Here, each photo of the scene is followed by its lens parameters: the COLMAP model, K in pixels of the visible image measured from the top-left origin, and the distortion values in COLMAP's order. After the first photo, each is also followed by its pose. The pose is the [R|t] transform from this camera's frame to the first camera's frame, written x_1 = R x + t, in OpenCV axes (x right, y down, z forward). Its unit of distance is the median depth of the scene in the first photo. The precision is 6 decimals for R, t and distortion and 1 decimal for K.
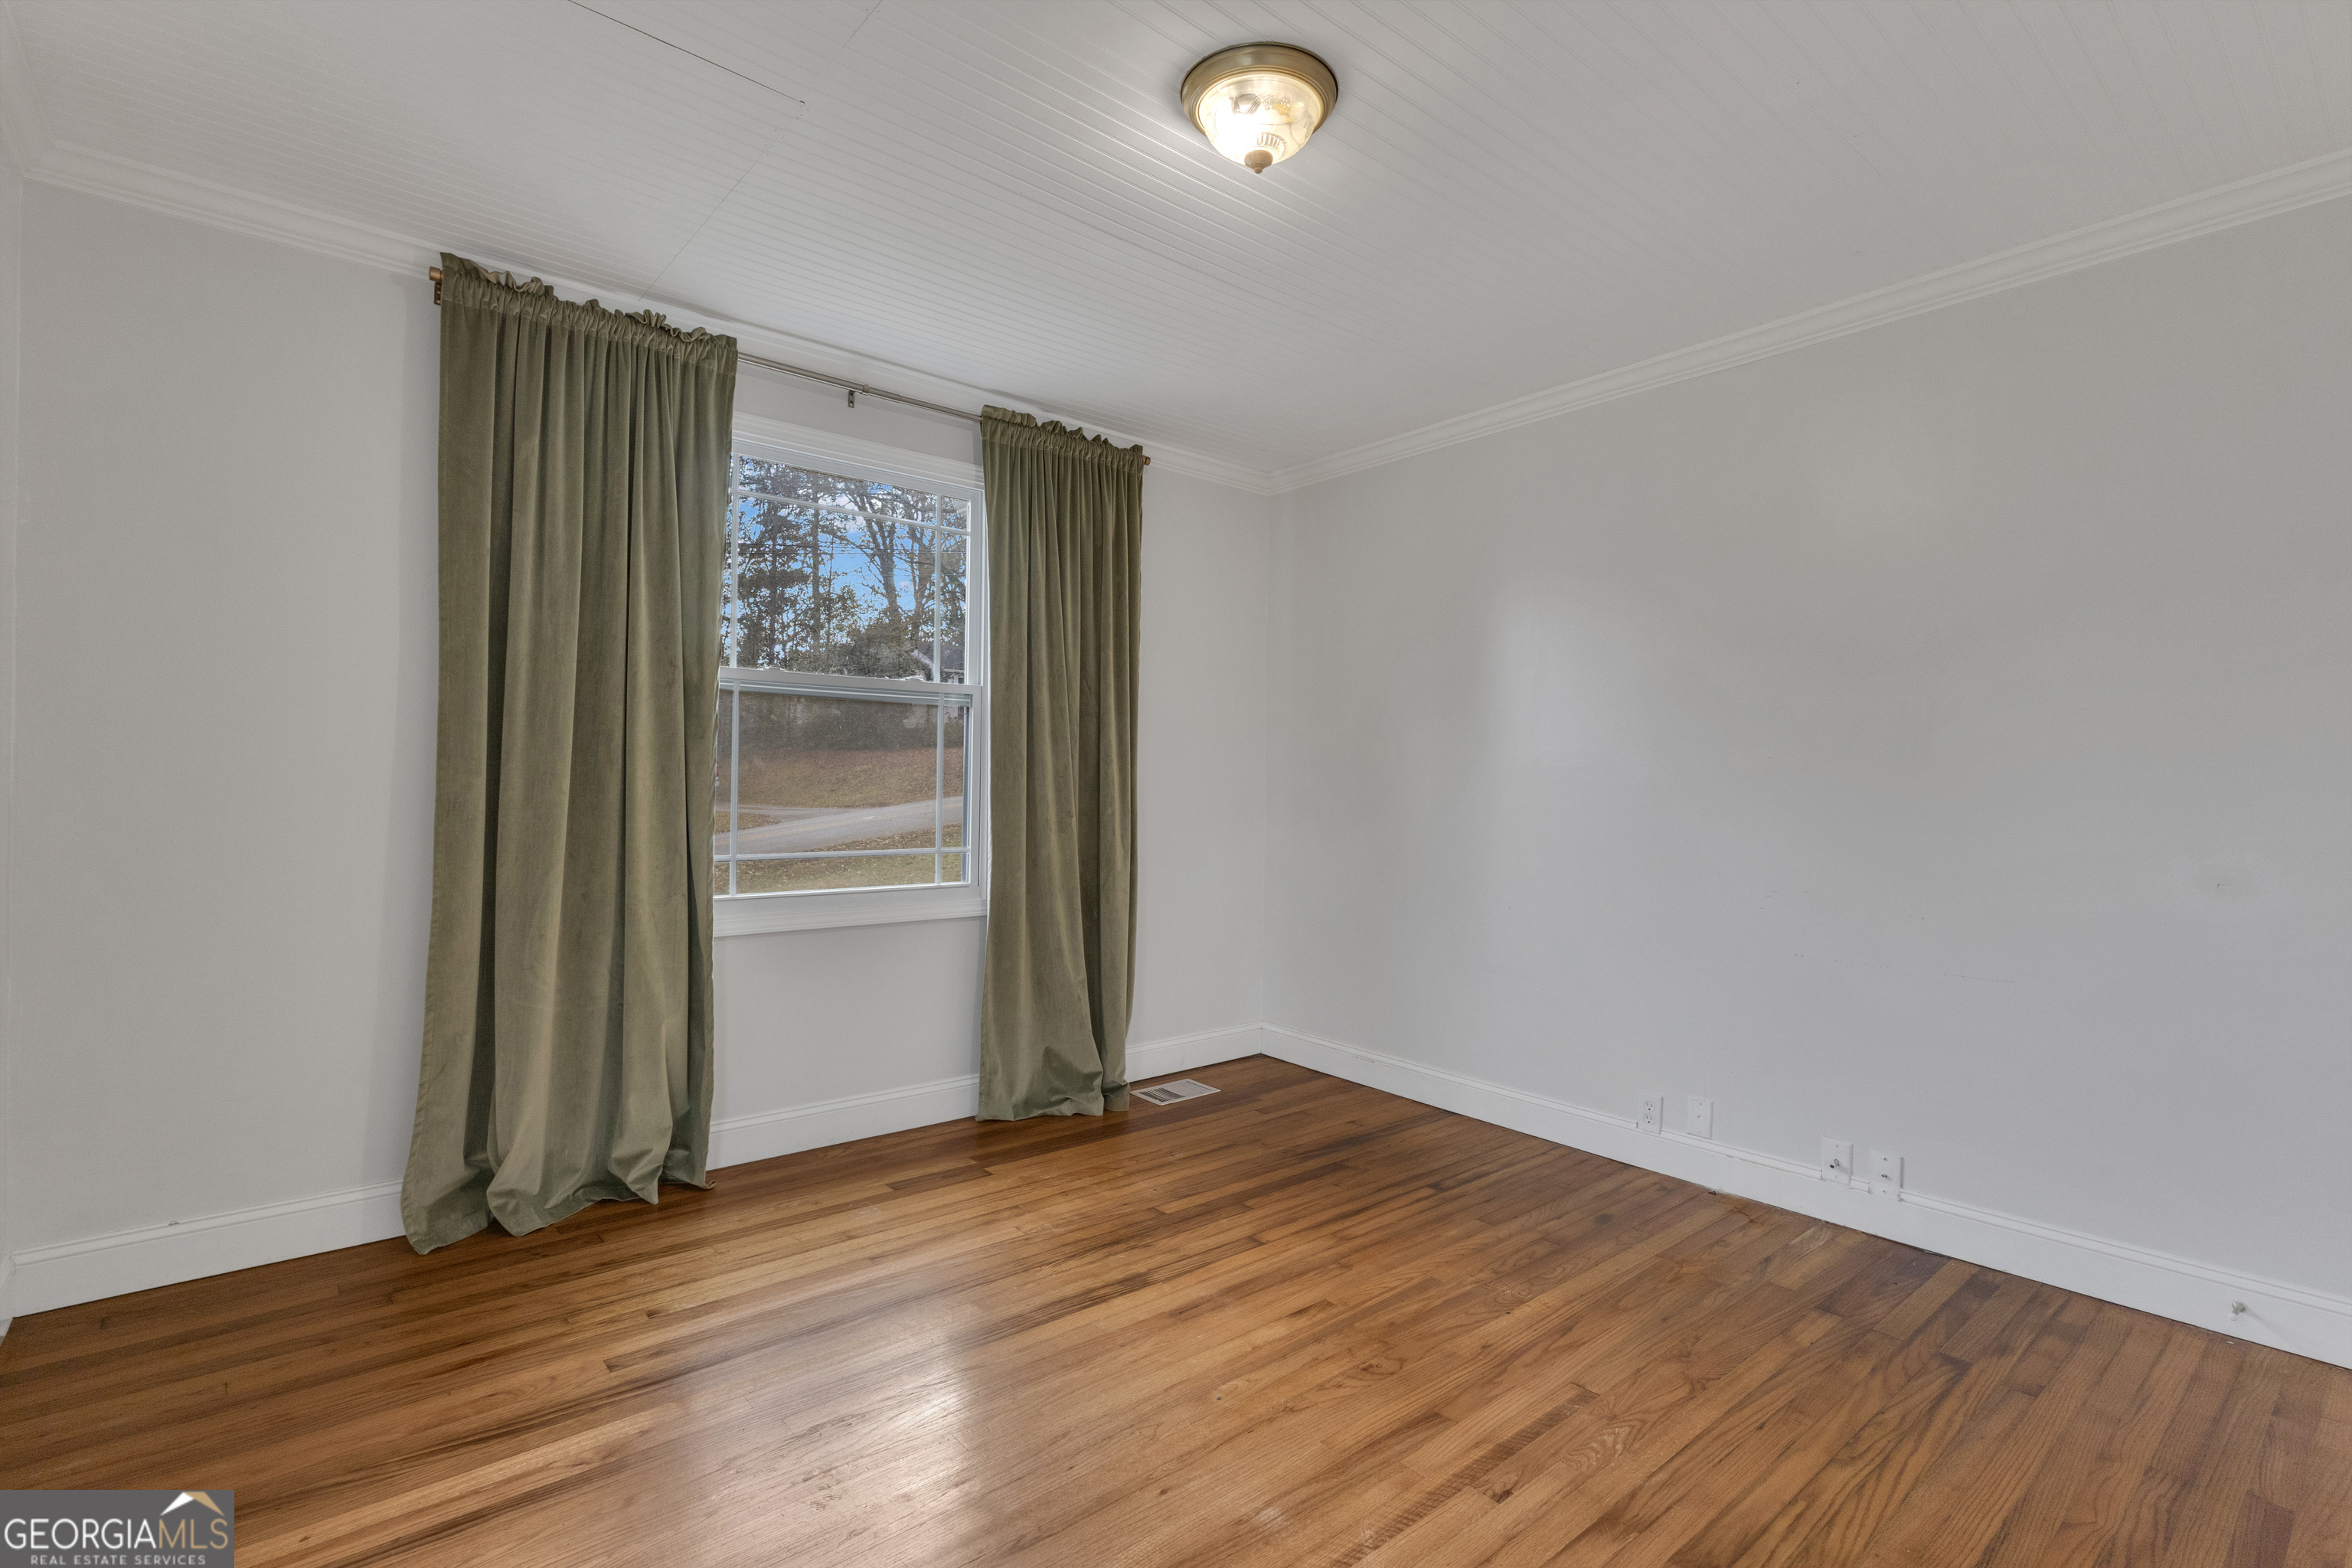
lens RADIAL K [[1081.0, 0, 1164.7], [0, 1081.0, 772.0], [0, 0, 1]] dist [0.003136, 0.000734]
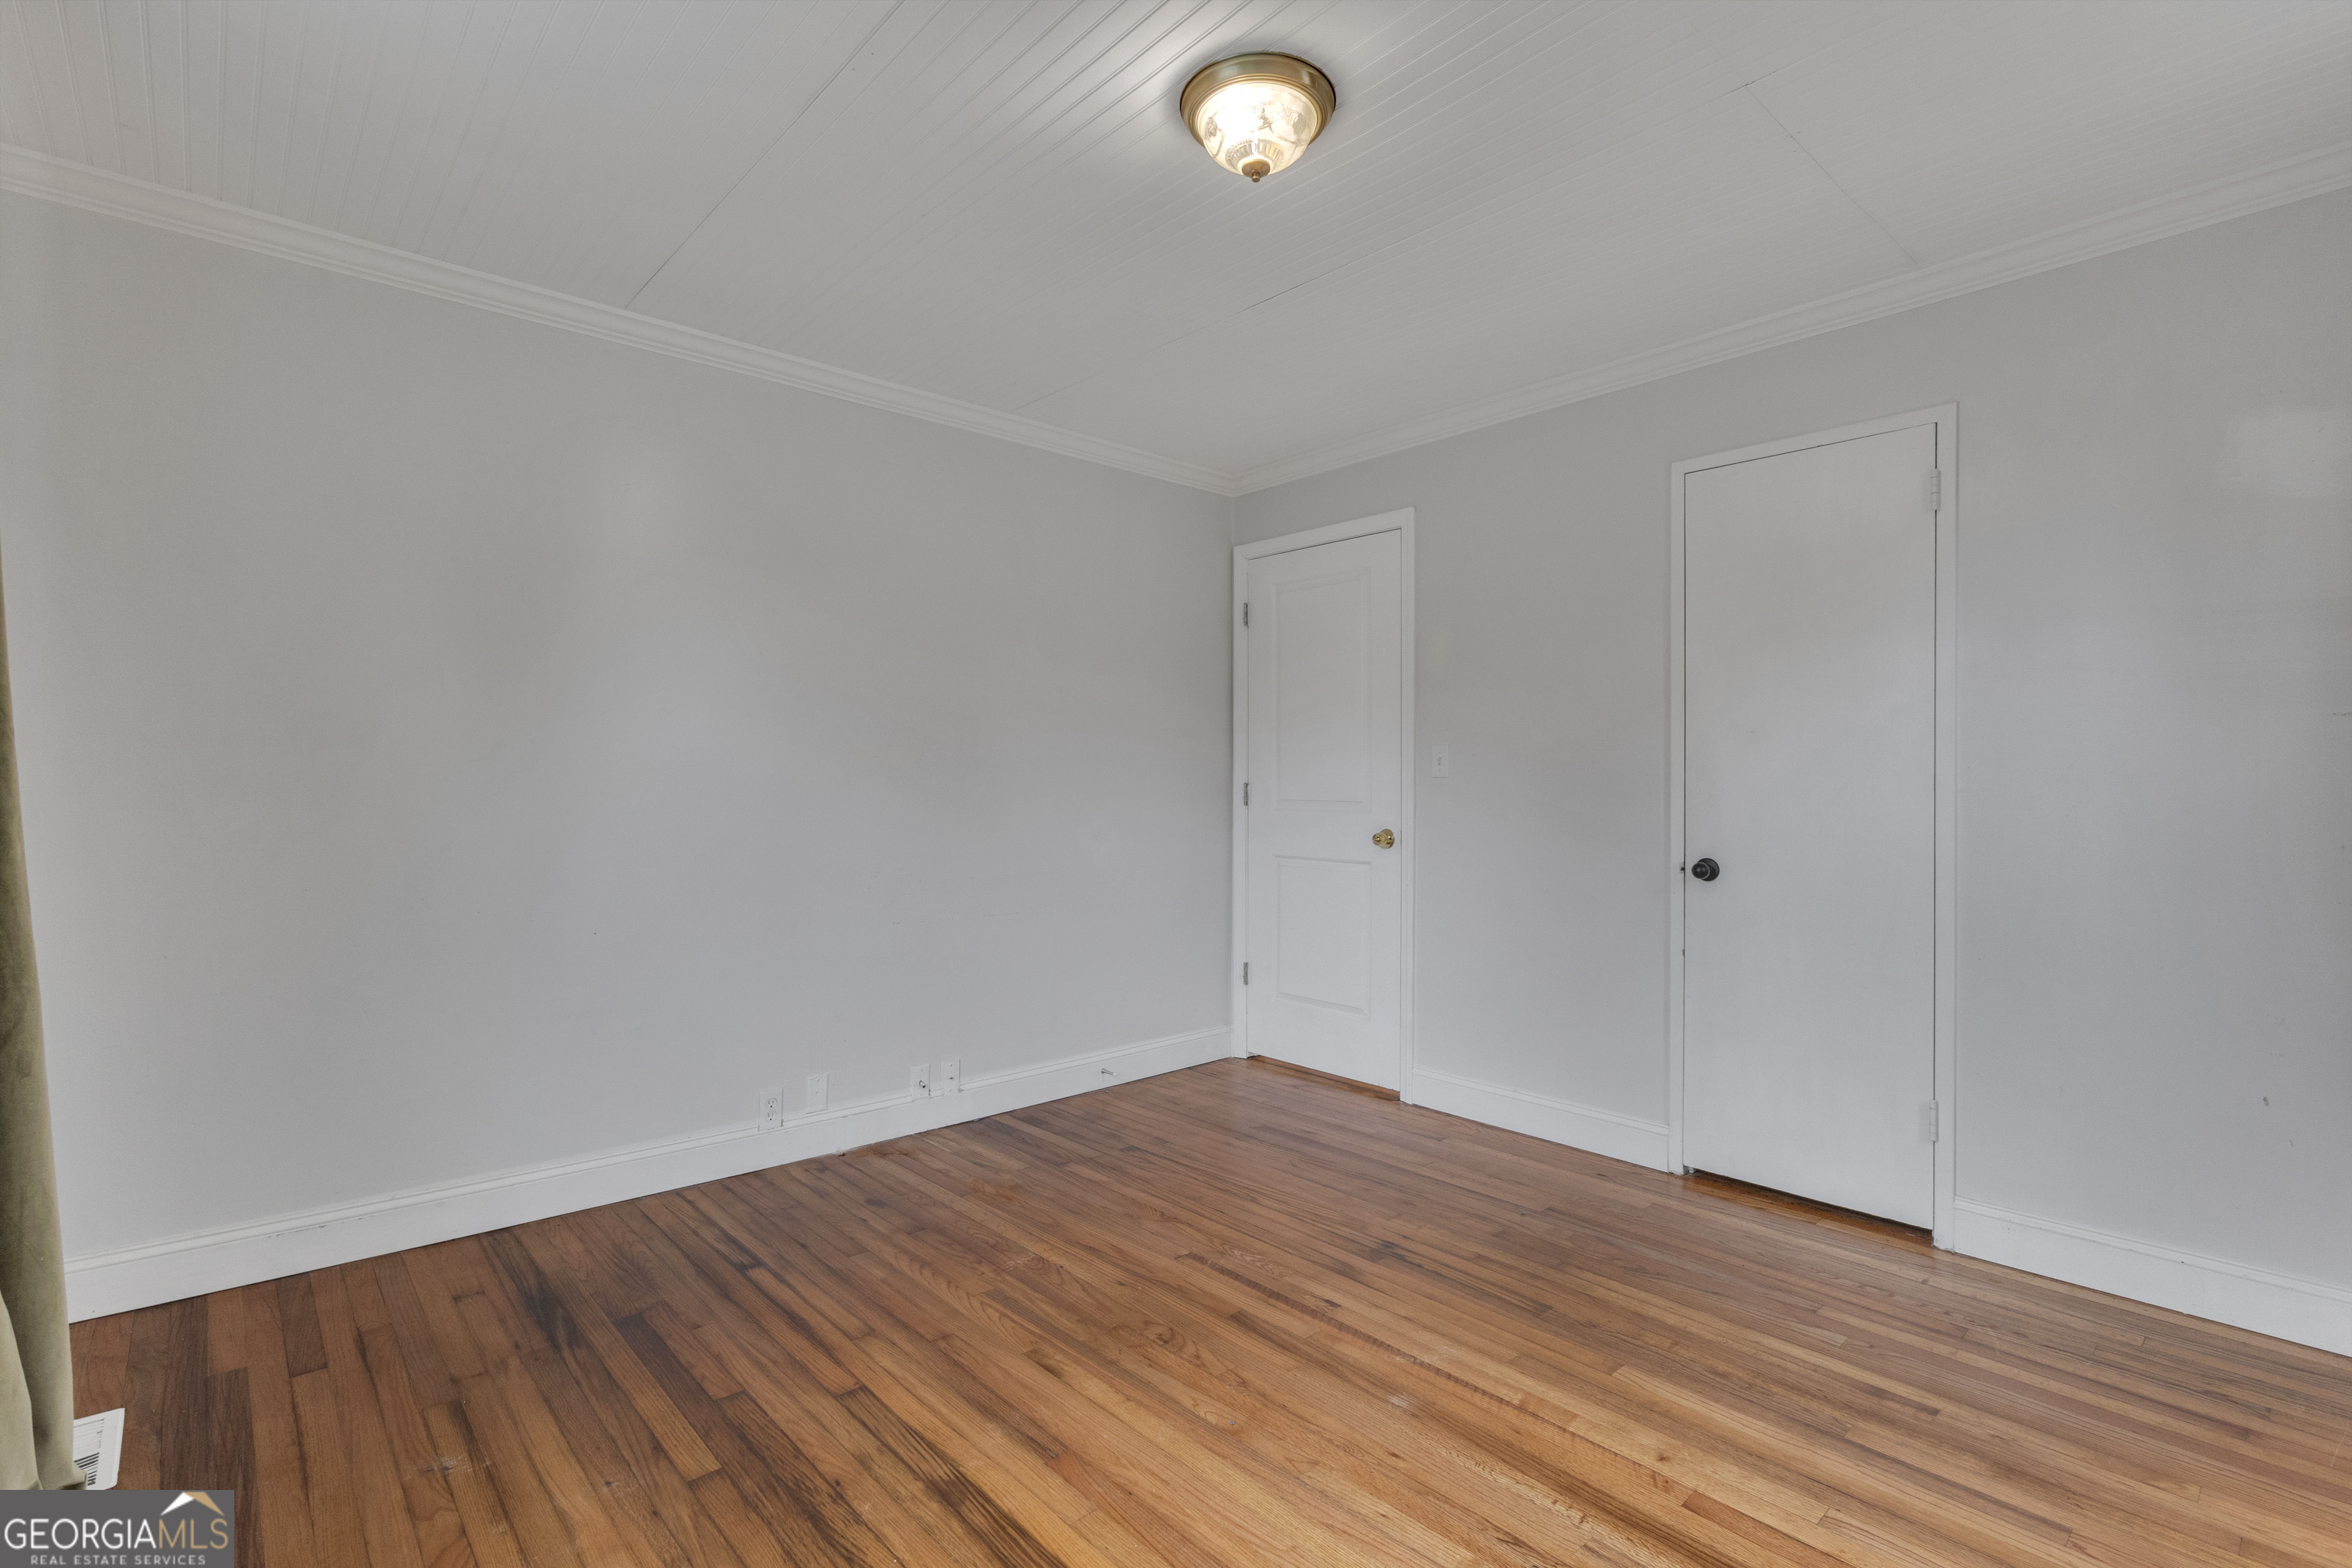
lens RADIAL K [[1081.0, 0, 1176.9], [0, 1081.0, 785.0], [0, 0, 1]] dist [0.003136, 0.000734]
pose [[-0.033993, -0.014004, 0.999324, -0.670056], [-0.014071, 0.999809, 0.013533, -0.002217], [-0.999323, -0.013602, -0.034183, 0.806976]]
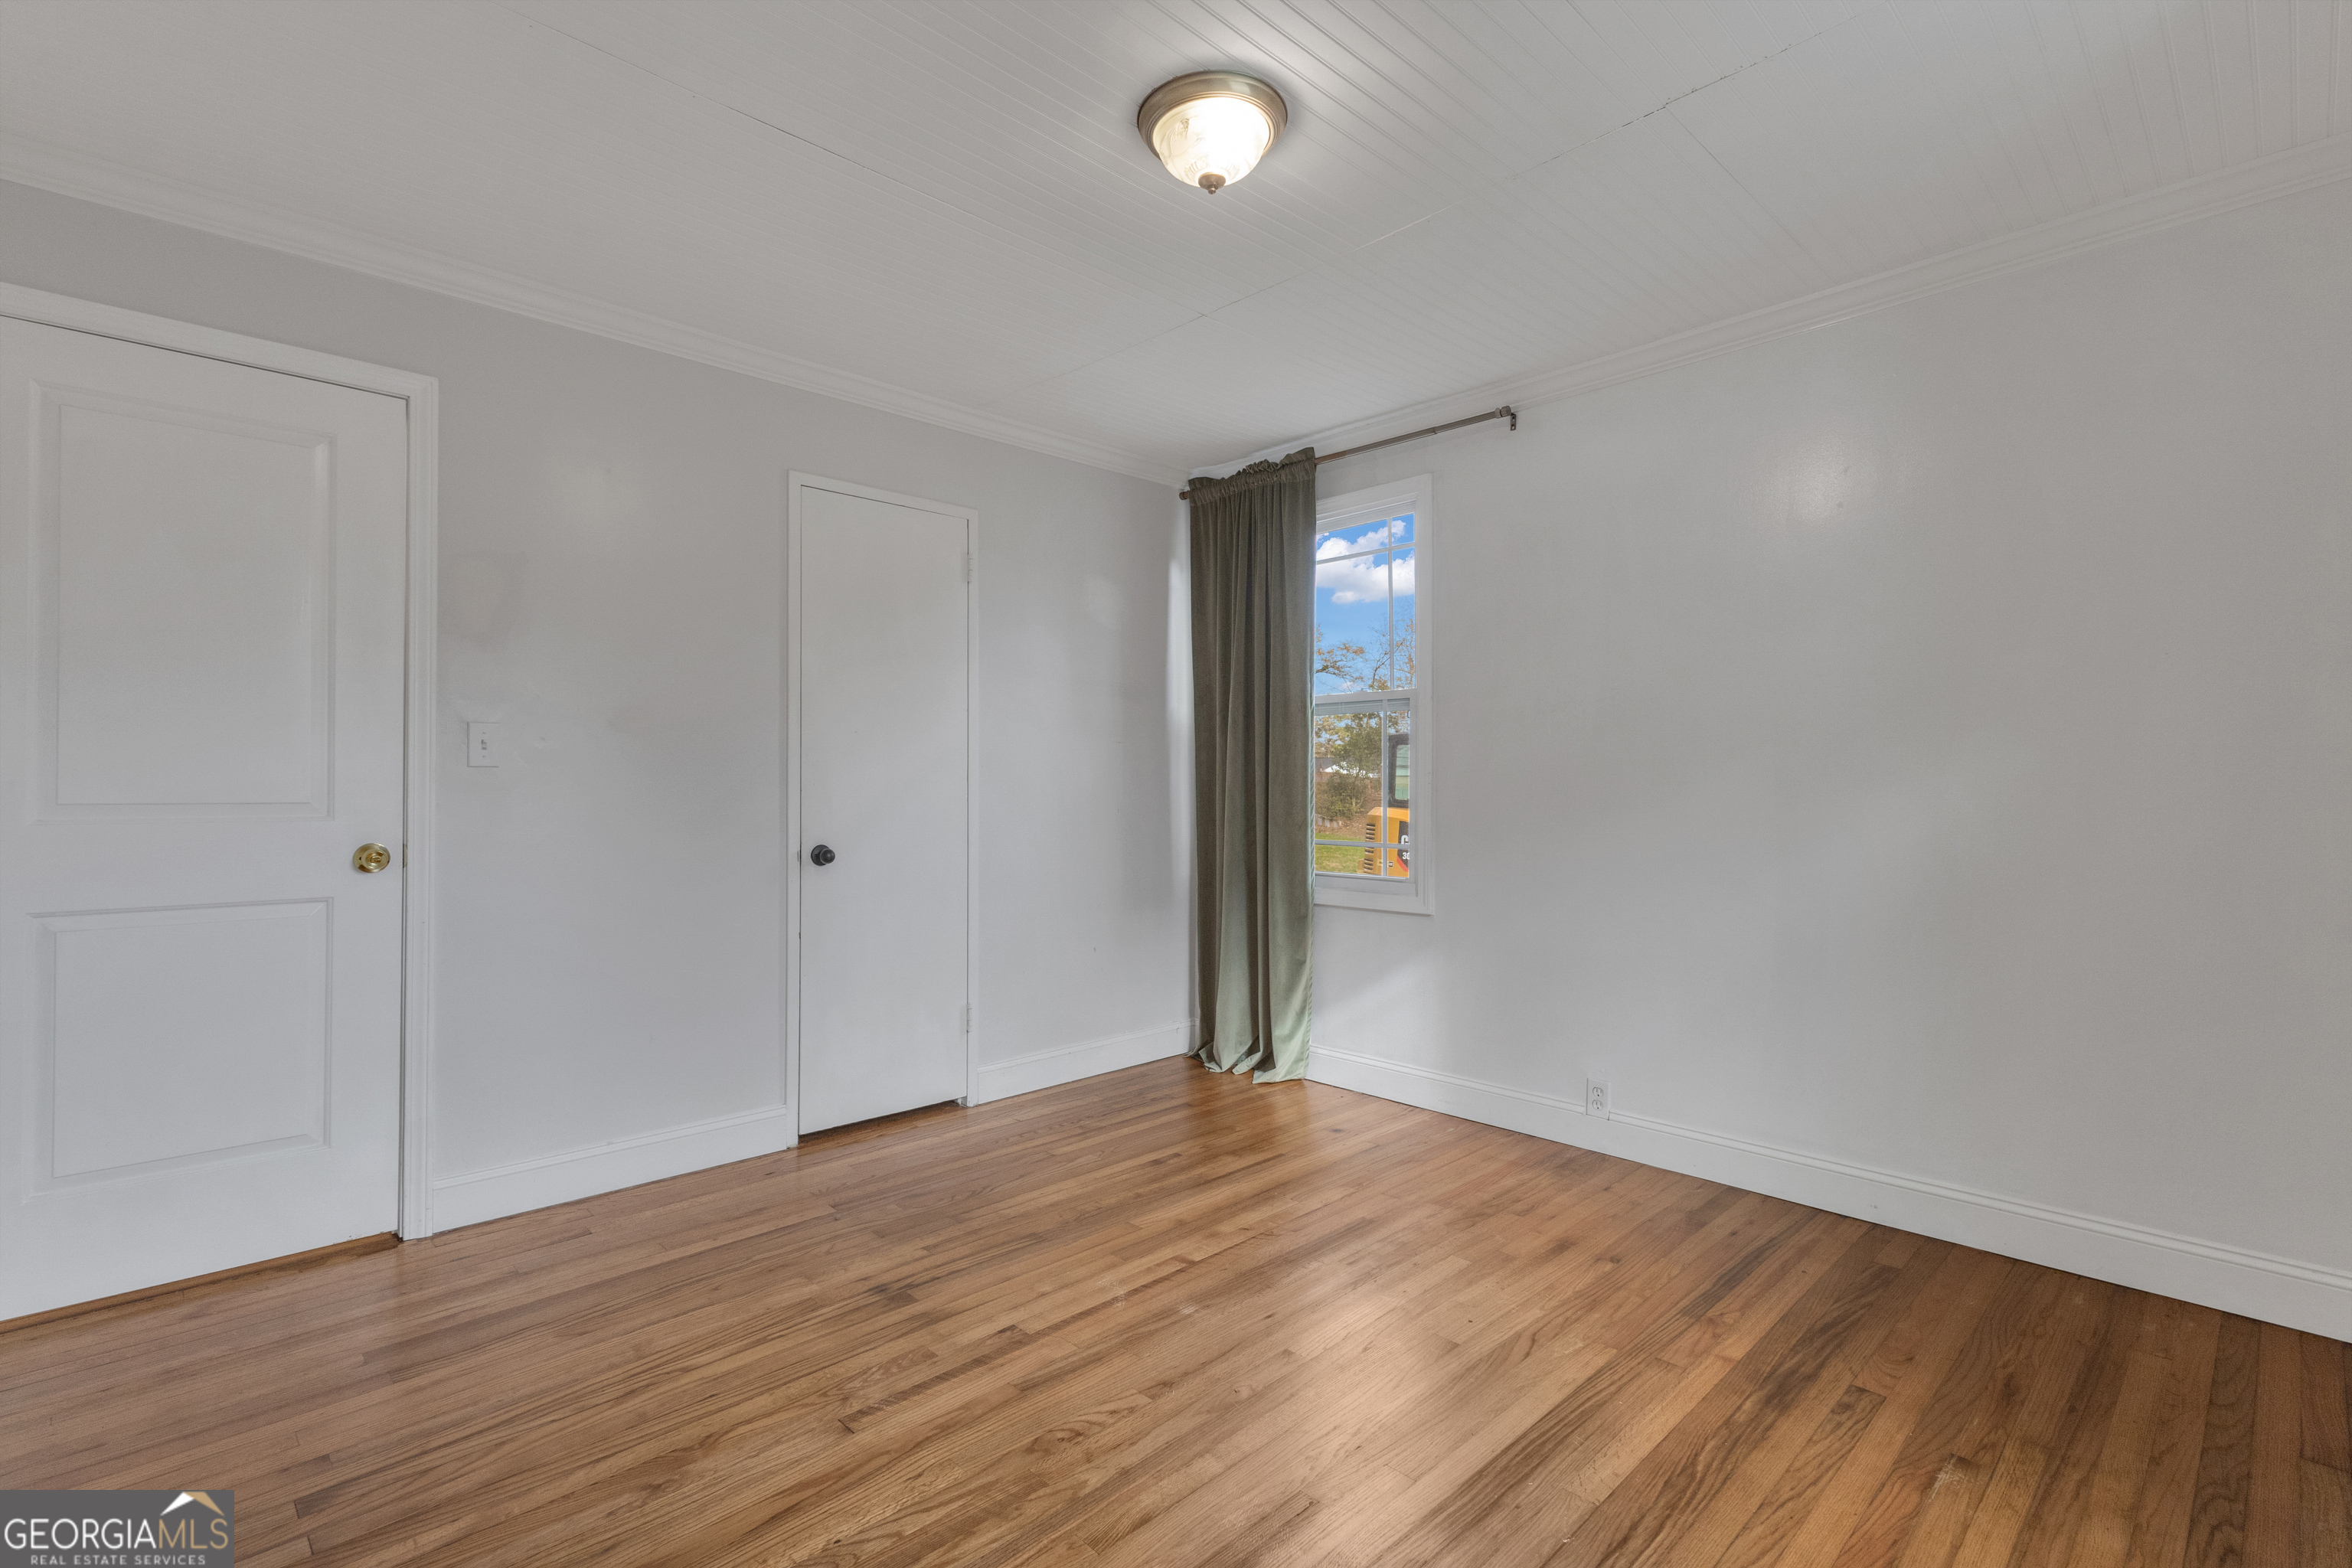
lens RADIAL K [[1081.0, 0, 1157.7], [0, 1081.0, 784.6], [0, 0, 1]] dist [0.003136, 0.000734]
pose [[-0.998030, -0.014917, -0.060938, 0.142384], [-0.014317, 0.999845, -0.010262, 0.020869], [0.061082, -0.009369, -0.998089, 1.481209]]
